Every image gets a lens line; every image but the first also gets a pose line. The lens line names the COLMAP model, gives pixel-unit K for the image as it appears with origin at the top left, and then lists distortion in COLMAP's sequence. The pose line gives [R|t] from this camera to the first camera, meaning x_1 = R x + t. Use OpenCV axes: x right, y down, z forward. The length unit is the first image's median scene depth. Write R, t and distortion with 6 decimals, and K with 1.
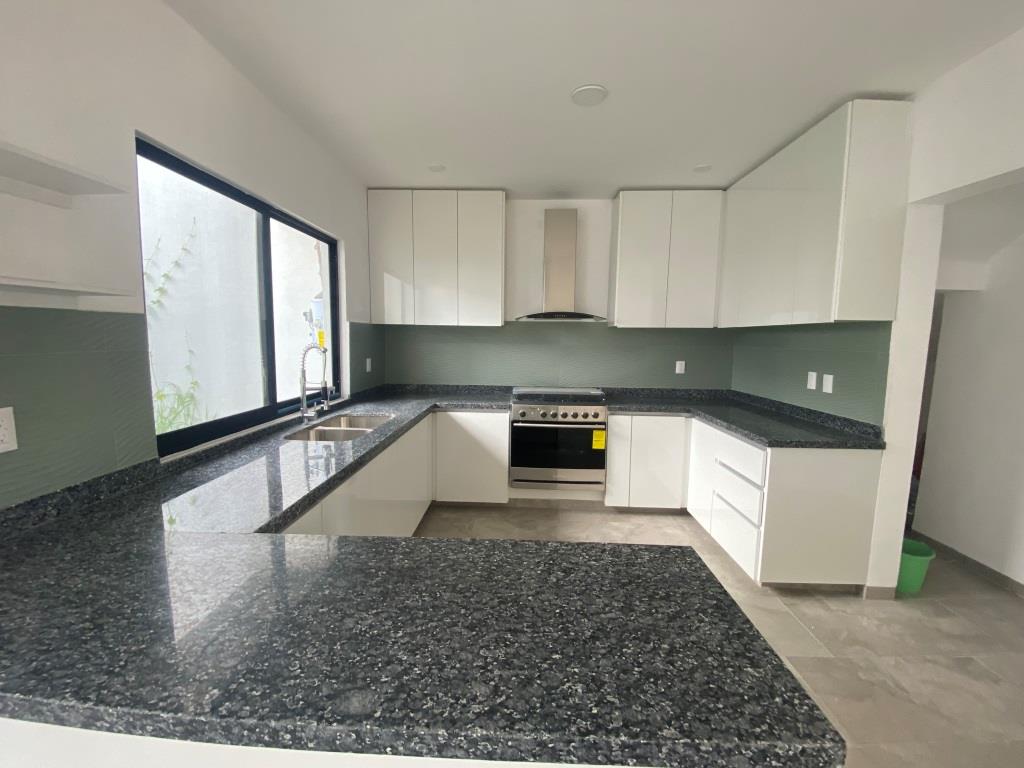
lens RADIAL K [[413.2, 0, 506.7], [0, 413.2, 386.5], [0, 0, 1]] dist [0.026578, -0.023224]
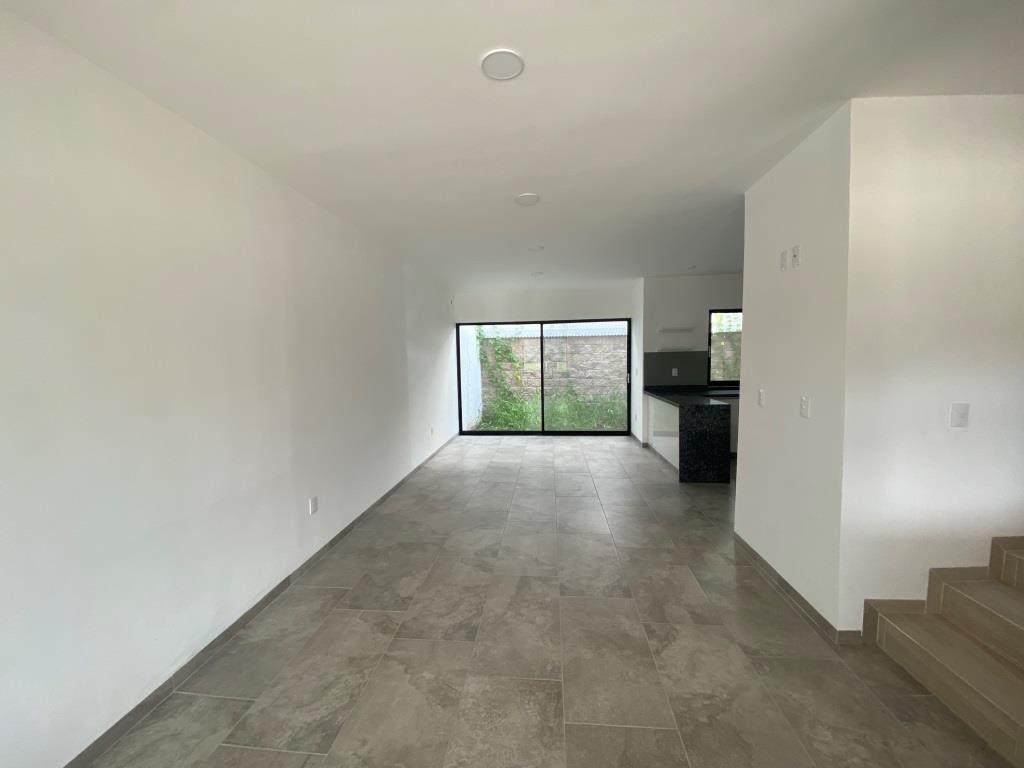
lens RADIAL K [[413.2, 0, 506.7], [0, 413.2, 386.5], [0, 0, 1]] dist [0.026578, -0.023224]
pose [[-0.064162, 0.061970, -0.996014, 1.590472], [-0.103110, 0.992317, 0.068383, 0.050404], [0.992598, 0.107087, -0.057279, -0.345700]]
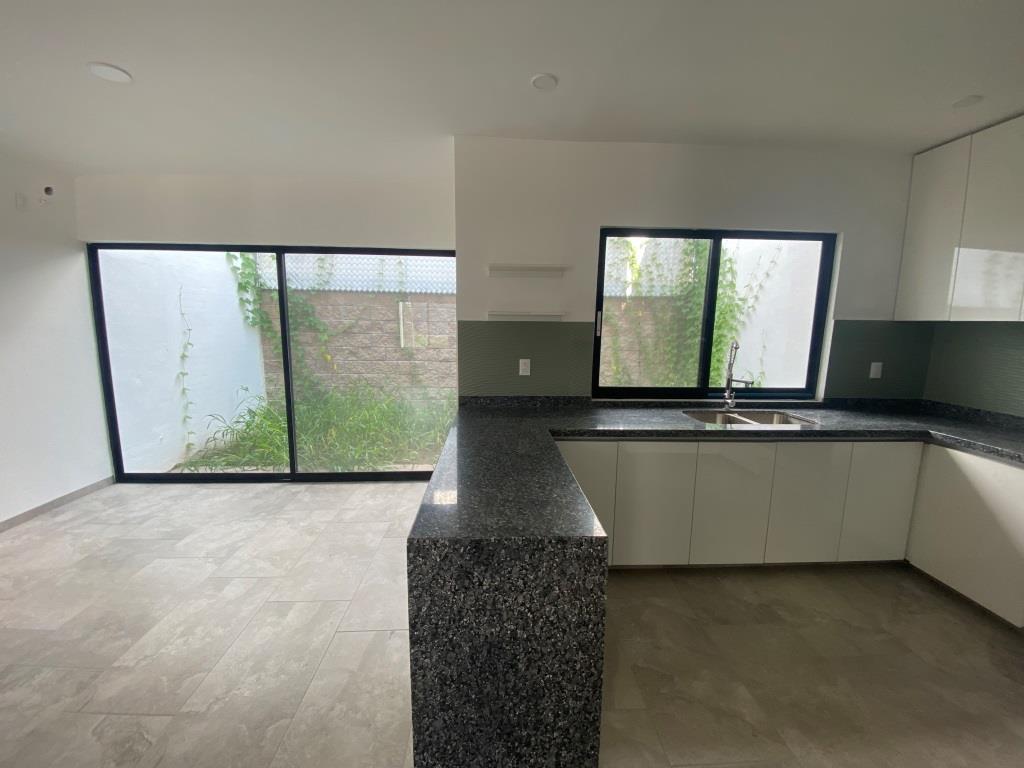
lens RADIAL K [[412.1, 0, 512.8], [0, 412.1, 385.6], [0, 0, 1]] dist [0.031917, -0.023333]
pose [[0.094375, 0.133338, -0.986567, 0.463856], [-0.132297, 0.983880, 0.120319, -0.028028], [0.986707, 0.119165, 0.110494, 0.200157]]
